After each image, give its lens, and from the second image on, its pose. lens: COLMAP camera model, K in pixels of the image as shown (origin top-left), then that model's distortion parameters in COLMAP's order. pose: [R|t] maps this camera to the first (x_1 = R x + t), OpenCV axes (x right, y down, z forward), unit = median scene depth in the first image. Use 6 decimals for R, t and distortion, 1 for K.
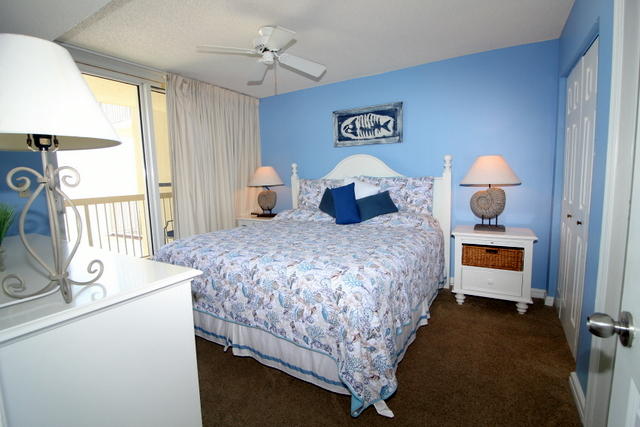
lens RADIAL K [[300.9, 0, 319.9], [0, 300.9, 207.7], [0, 0, 1]] dist [-0.003719, -0.009846]
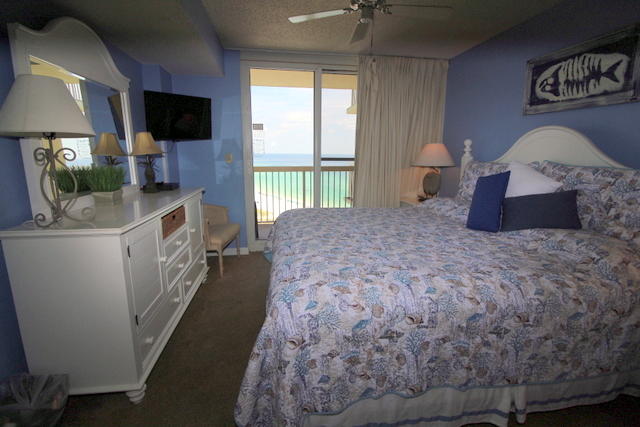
lens RADIAL K [[300.9, 0, 319.9], [0, 300.9, 207.7], [0, 0, 1]] dist [-0.003719, -0.009846]
pose [[0.638648, 0.171601, -0.750122, 0.319635], [-0.106382, 0.985146, 0.134793, -0.044098], [0.762110, -0.006285, 0.647417, 0.239662]]
